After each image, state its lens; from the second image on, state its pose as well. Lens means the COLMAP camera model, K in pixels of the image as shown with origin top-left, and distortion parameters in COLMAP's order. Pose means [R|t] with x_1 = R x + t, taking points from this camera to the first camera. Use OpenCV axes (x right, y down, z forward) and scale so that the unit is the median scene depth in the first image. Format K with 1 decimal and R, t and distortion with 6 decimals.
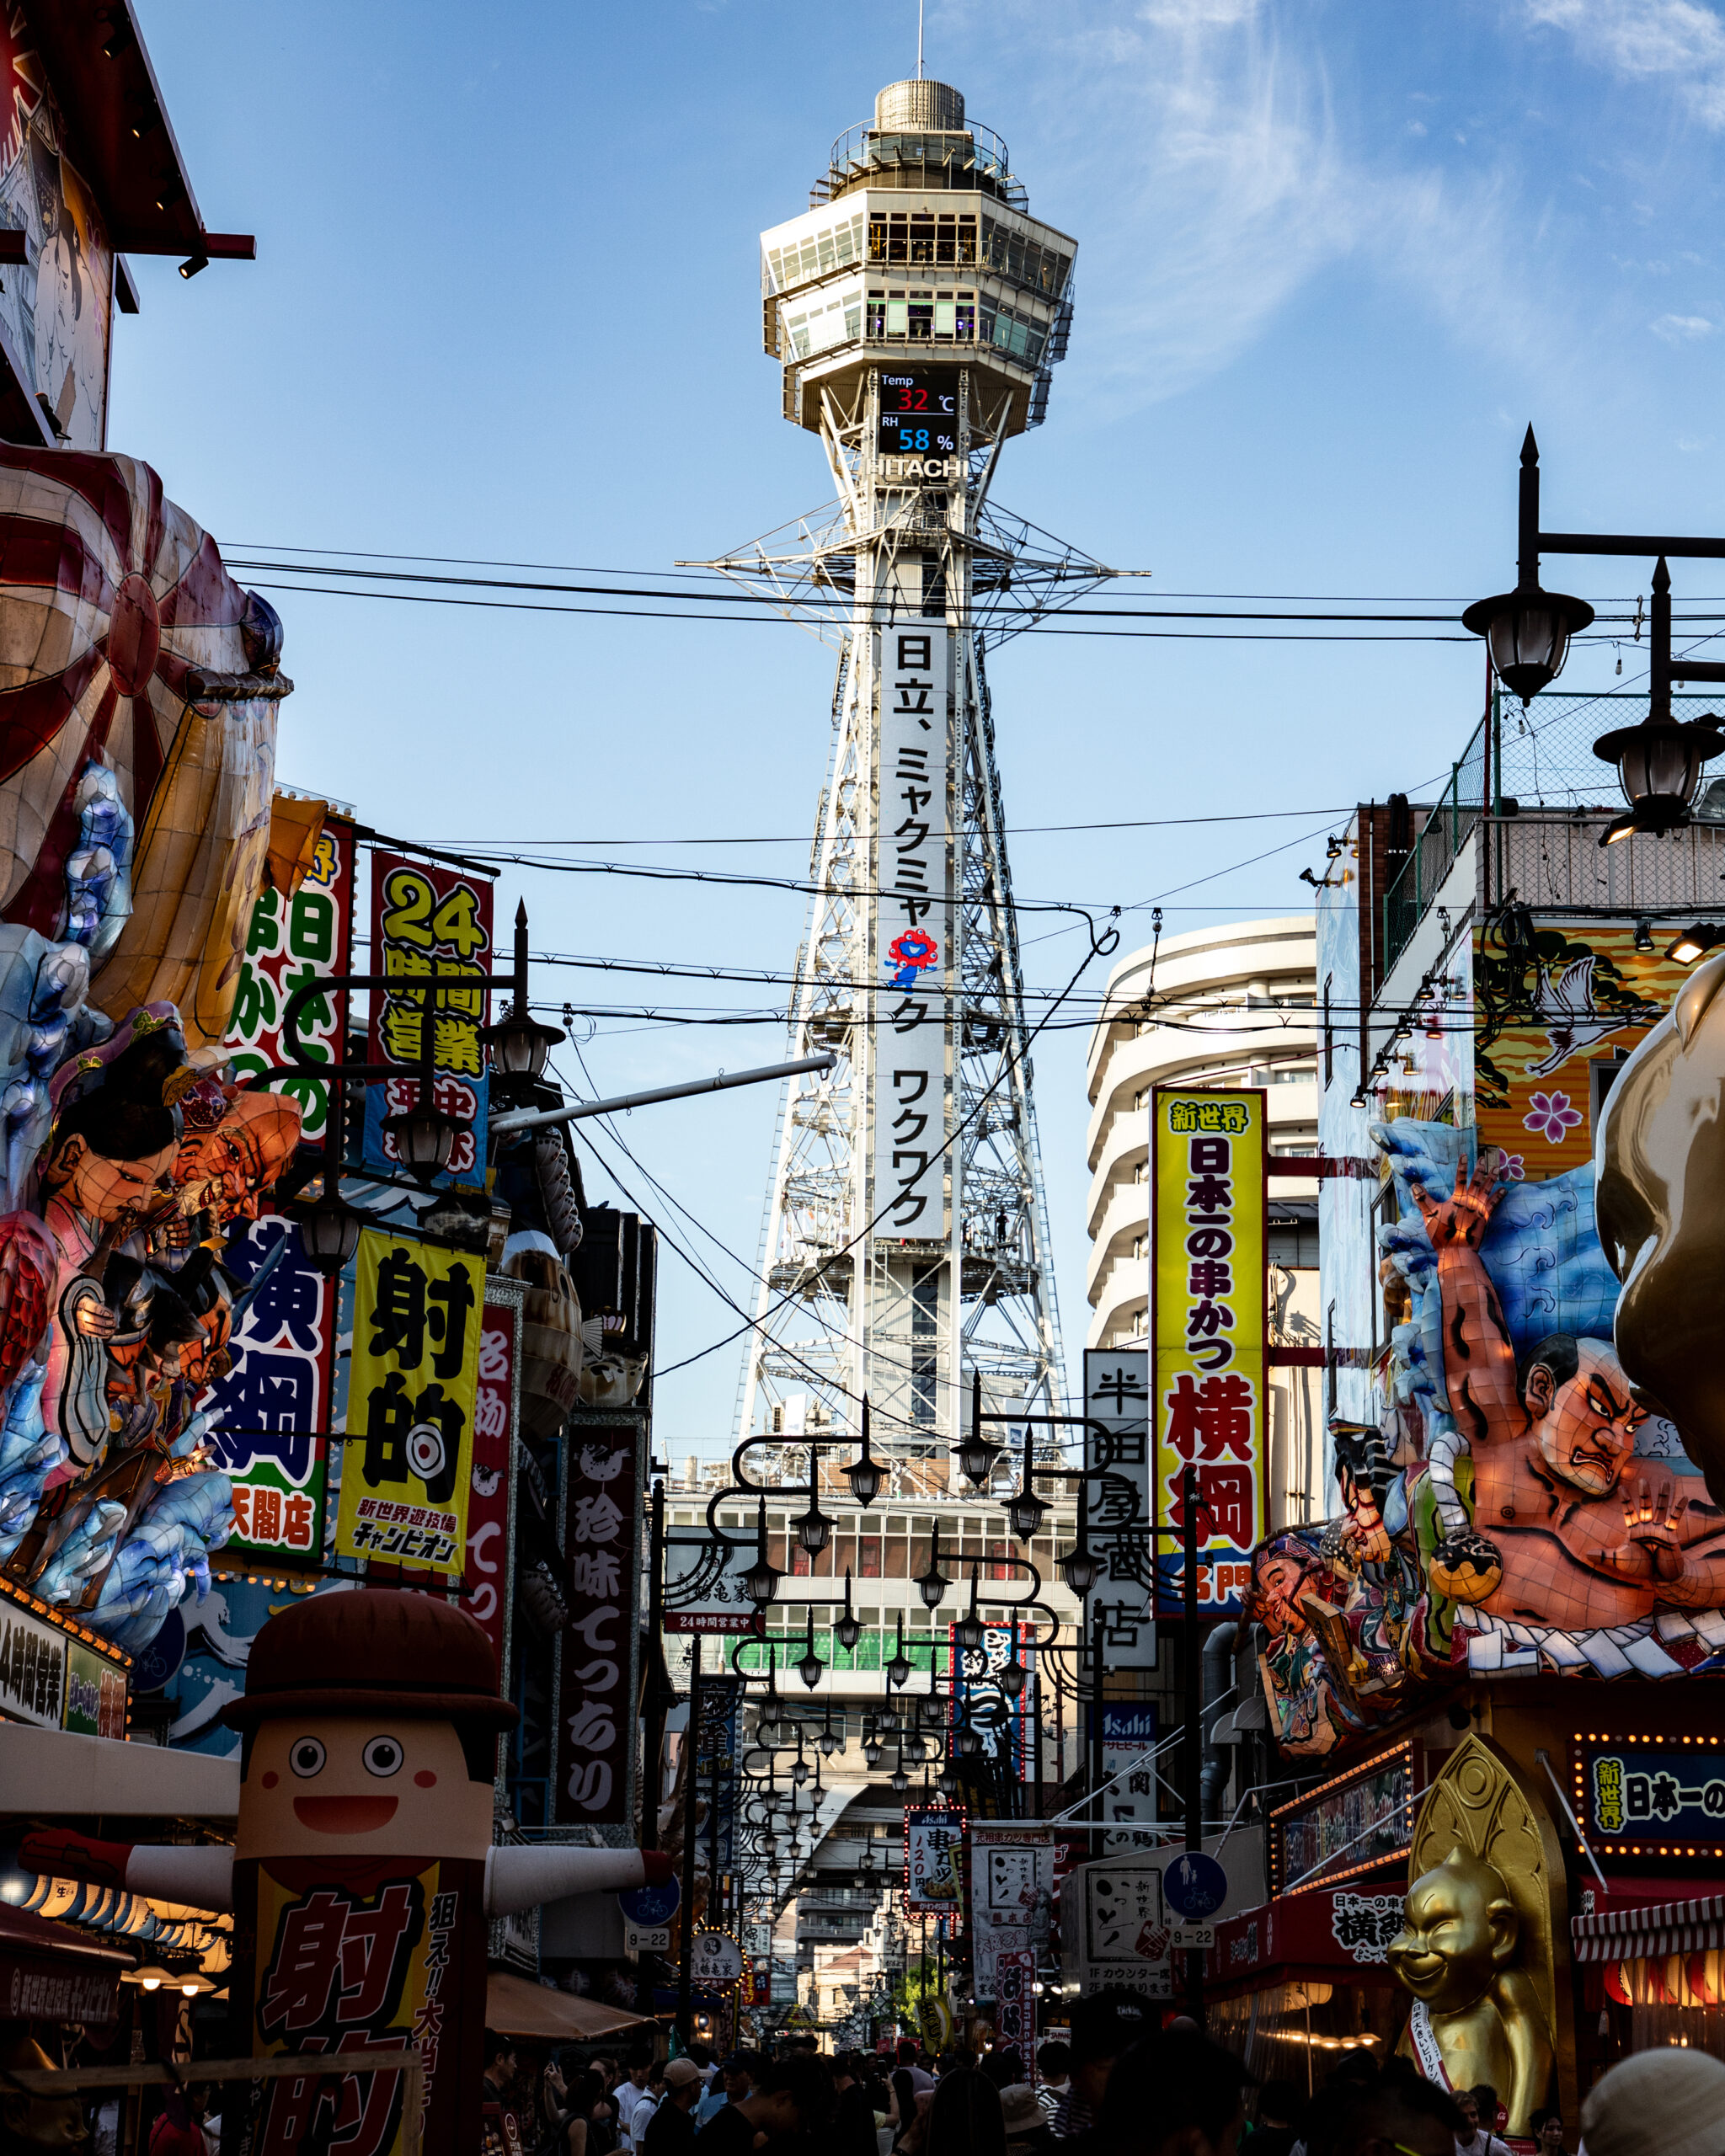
lens RADIAL K [[4202.8, 0, 858.5], [0, 4202.8, 1080.6], [0, 0, 1]] dist [0.188040, 0.000000]
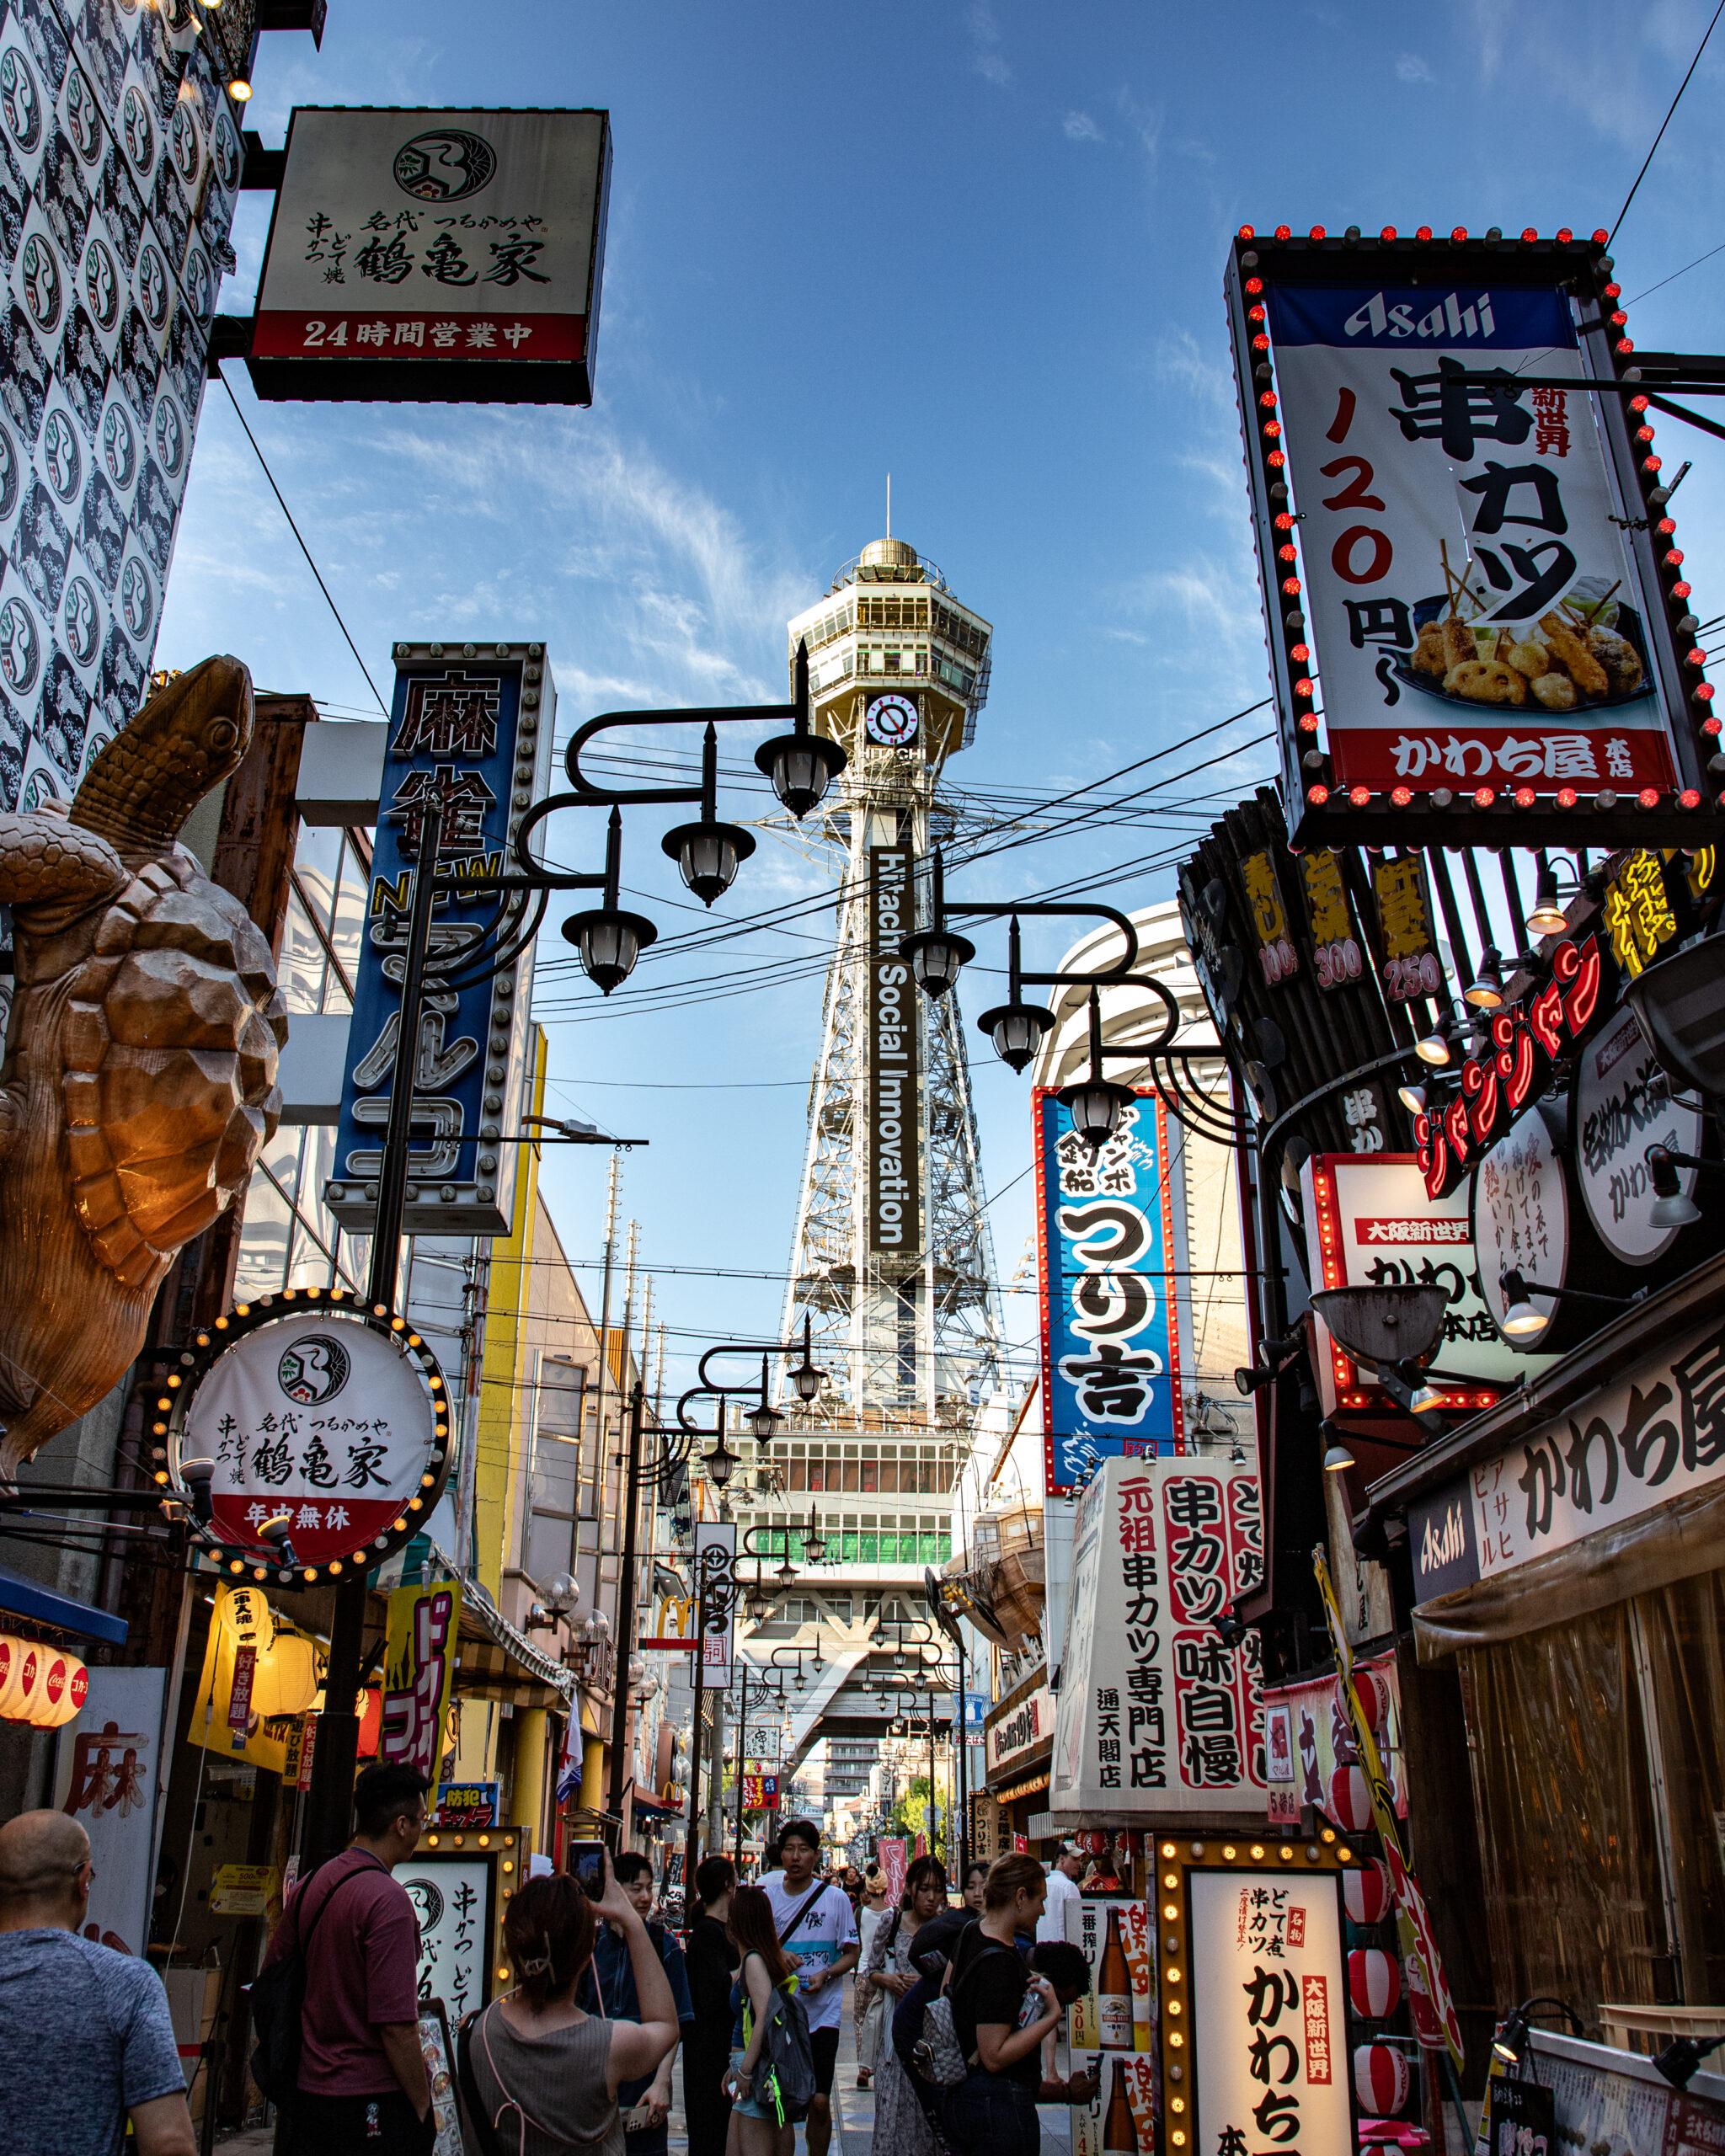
lens RADIAL K [[1820.5, 0, 867.4], [0, 1820.5, 1075.9], [0, 0, 1]] dist [-0.010338, -0.007384]
pose [[0.999918, -0.012640, 0.001843, 0.002658], [0.012758, 0.980940, -0.193891, 0.093159], [0.000643, 0.193898, 0.981021, 0.386895]]
